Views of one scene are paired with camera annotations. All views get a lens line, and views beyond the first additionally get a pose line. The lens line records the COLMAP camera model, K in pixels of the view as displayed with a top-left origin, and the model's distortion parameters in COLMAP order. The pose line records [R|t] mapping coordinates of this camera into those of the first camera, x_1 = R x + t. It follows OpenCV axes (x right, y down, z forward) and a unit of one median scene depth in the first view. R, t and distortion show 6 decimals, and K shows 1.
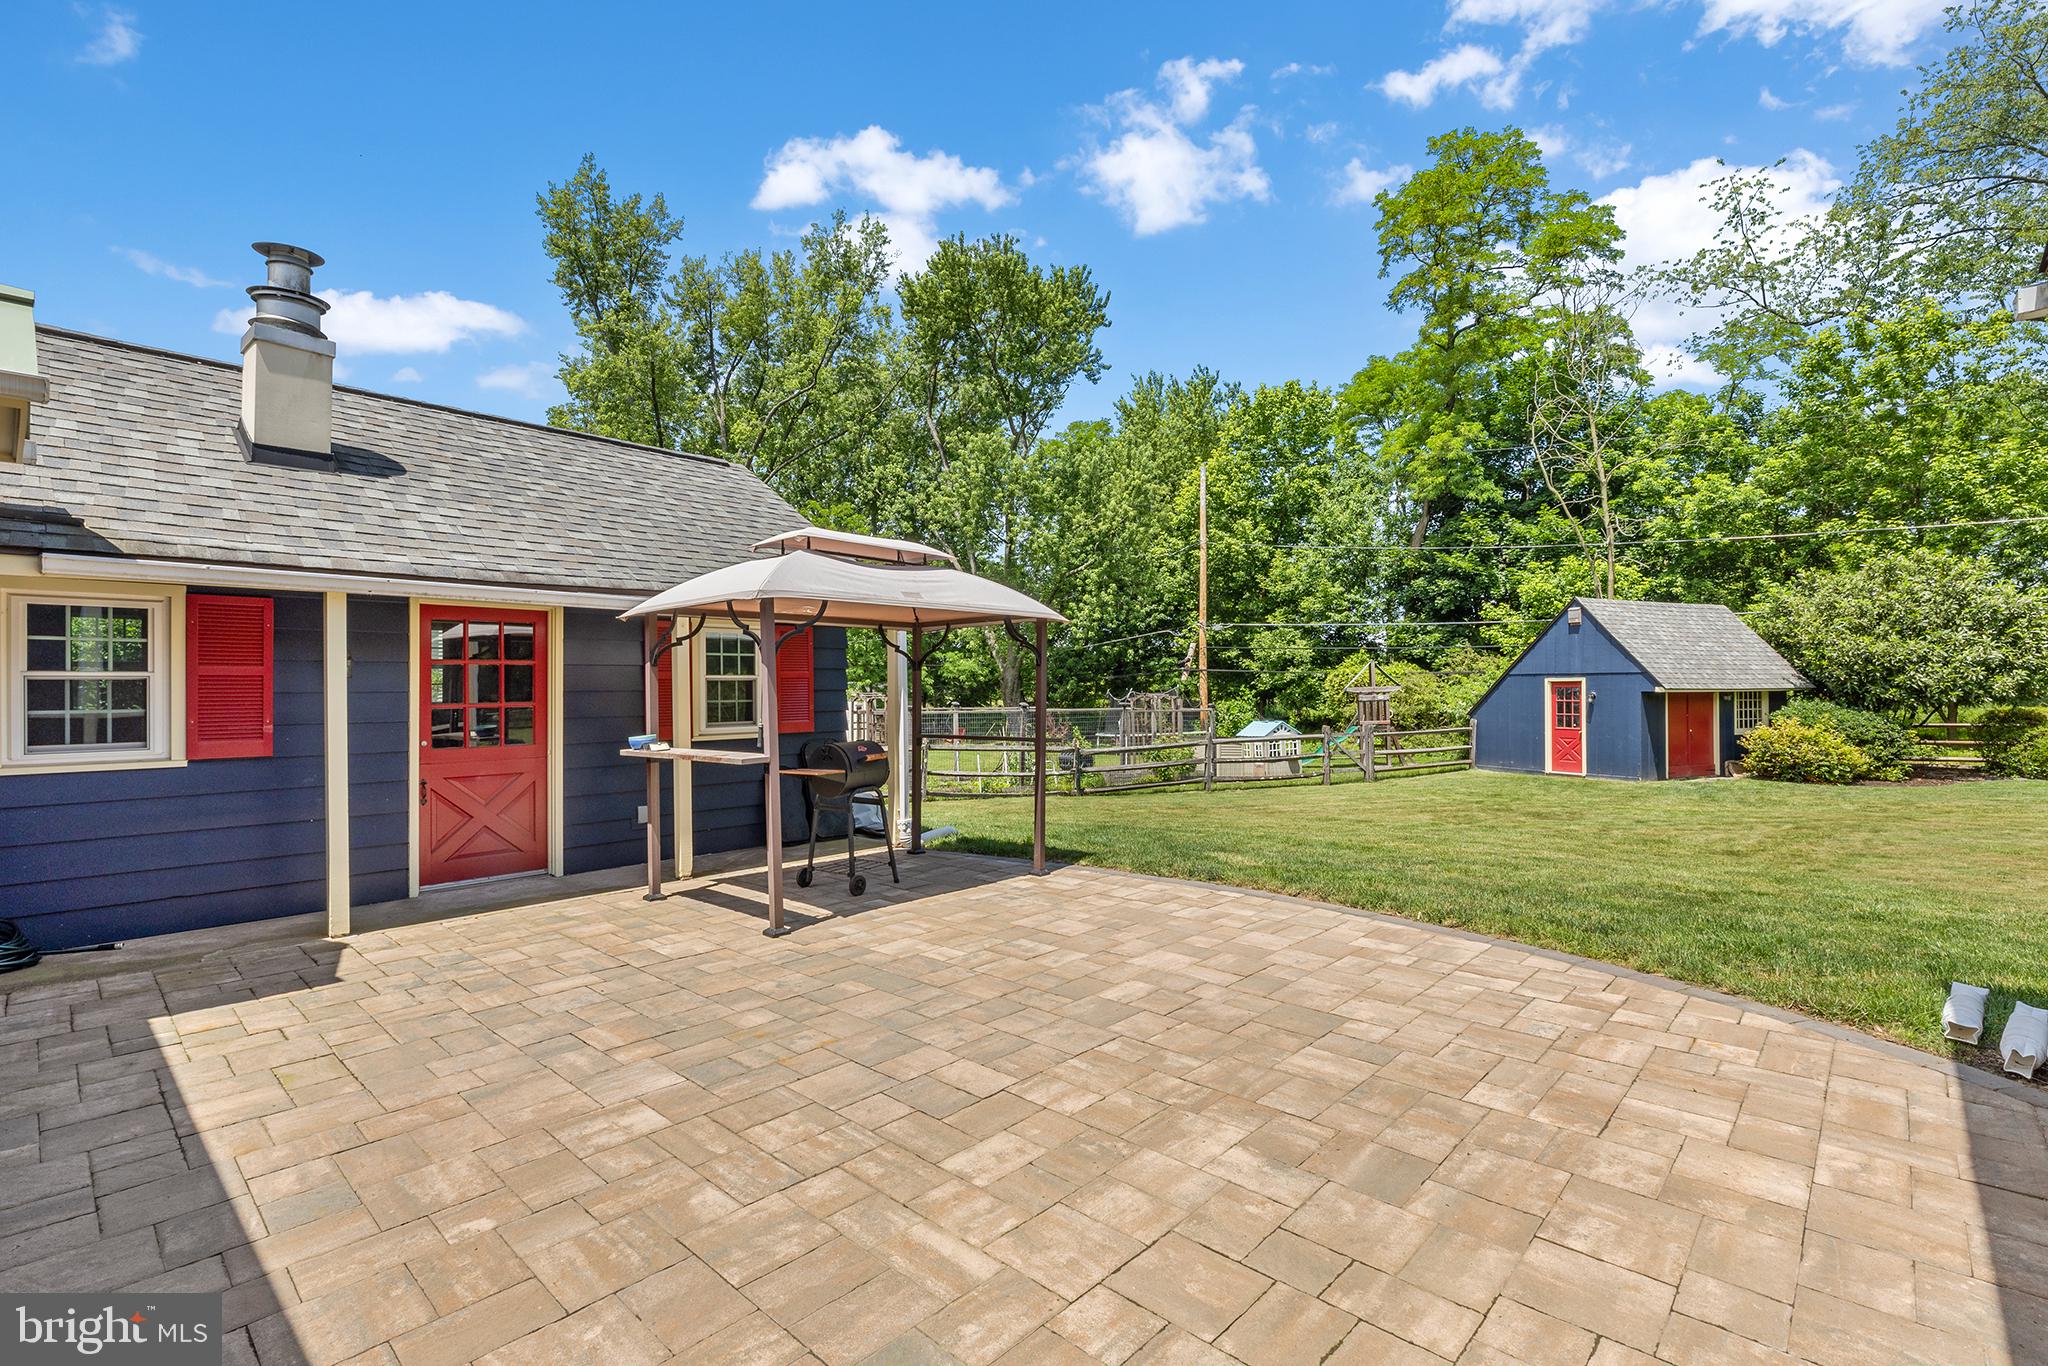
lens RADIAL K [[910.7, 0, 1024.0], [0, 910.7, 683.0], [0, 0, 1]] dist [0.000829, 0.000096]
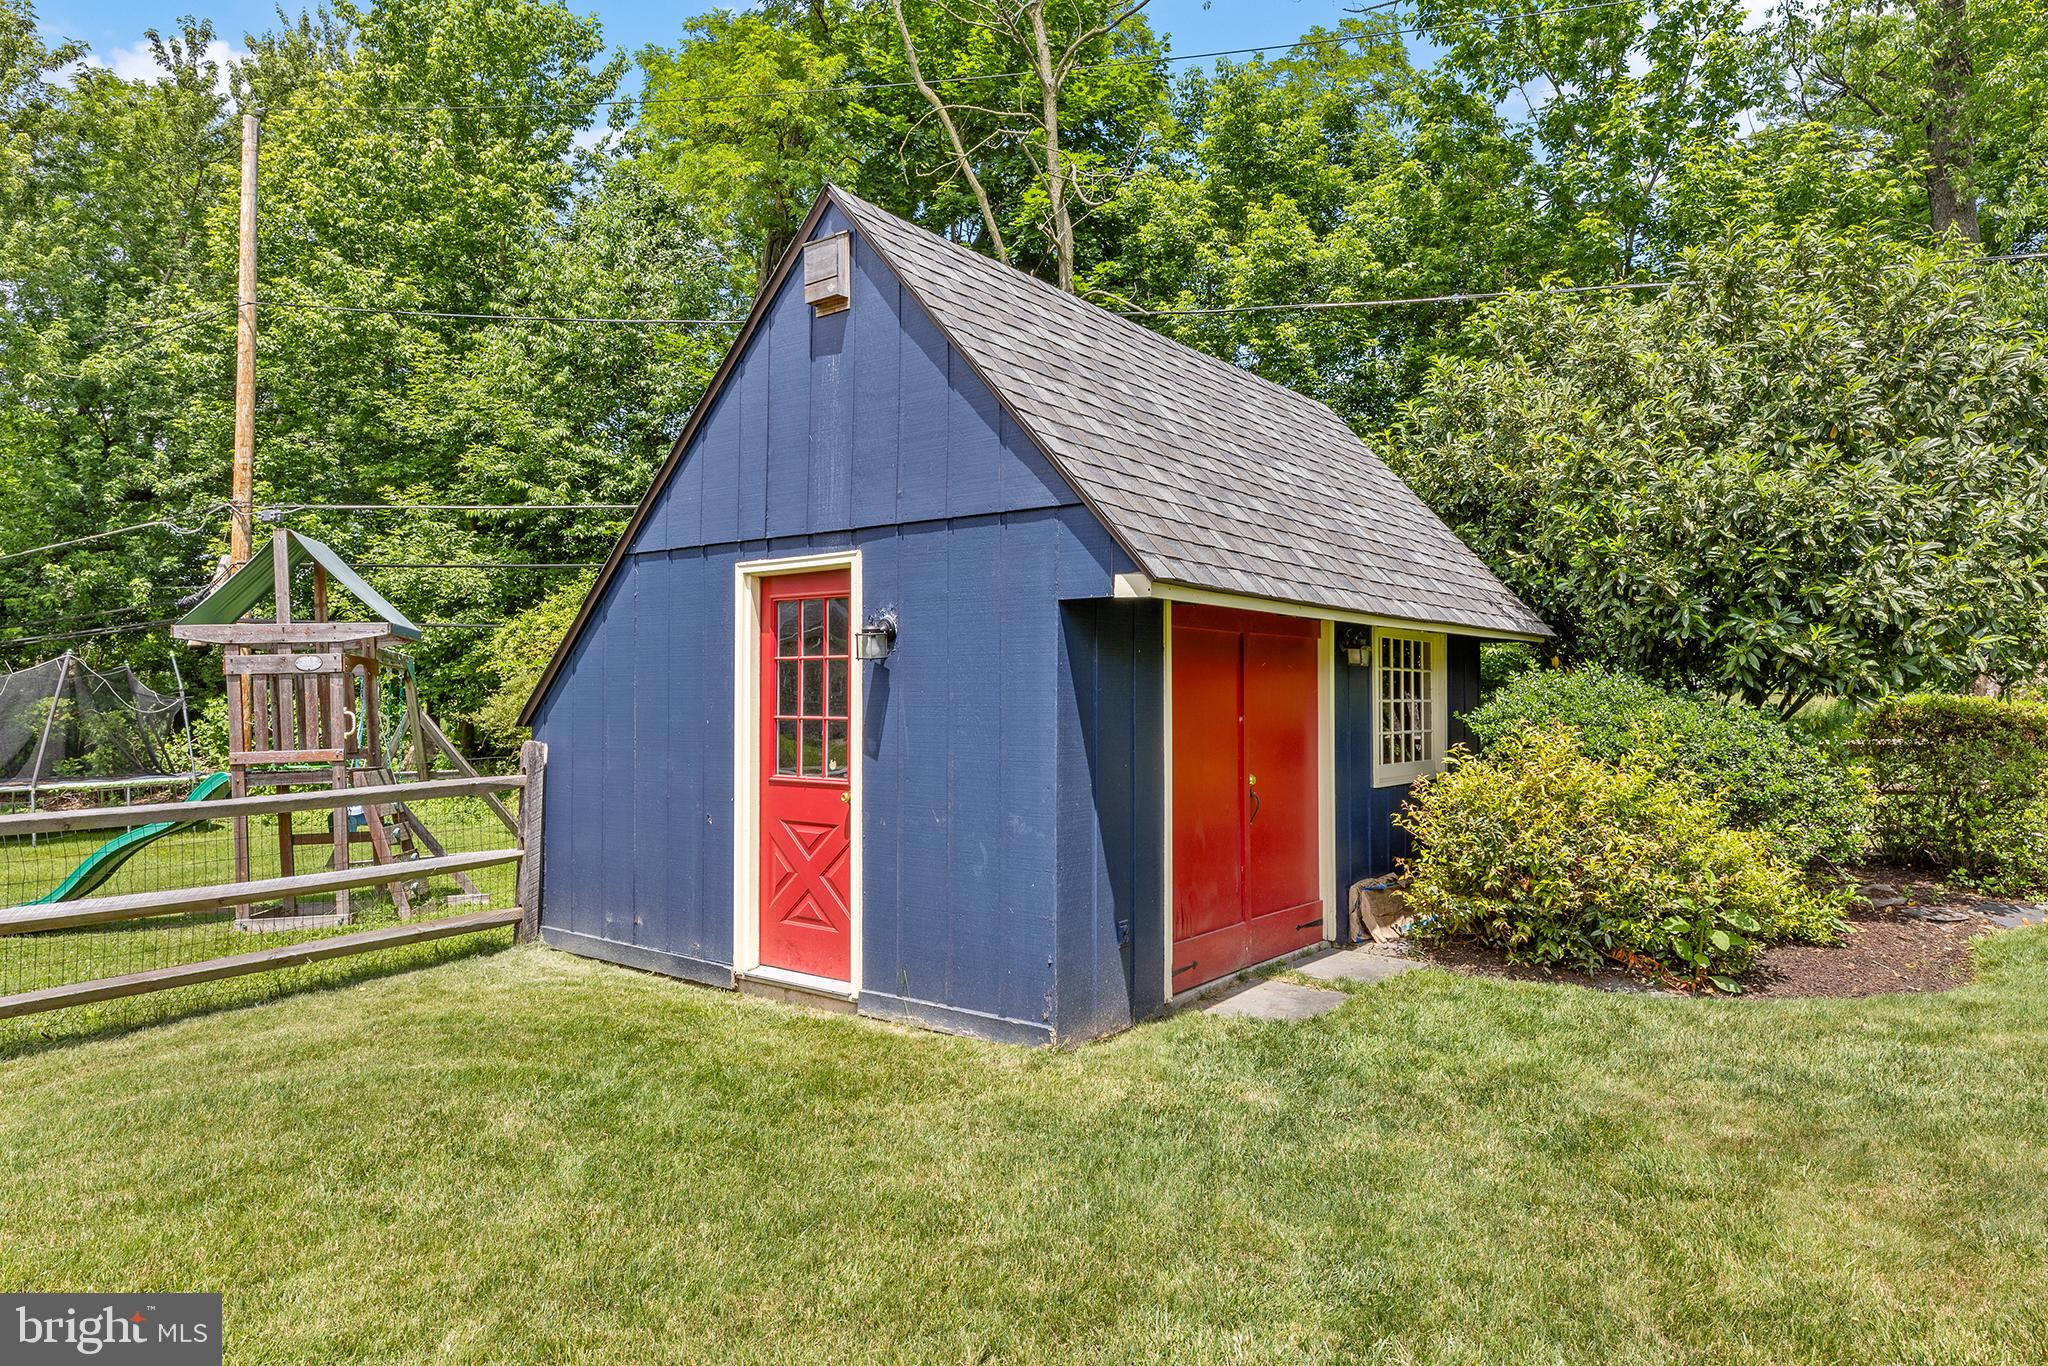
lens RADIAL K [[1243.4, 0, 1024.0], [0, 1243.4, 683.0], [0, 0, 1]] dist [0.000240, 0.000028]
pose [[0.892743, 0.011322, 0.450423, 0.507591], [-0.008642, 0.999931, -0.008005, 0.027973], [-0.450482, 0.003253, 0.892779, 0.703643]]
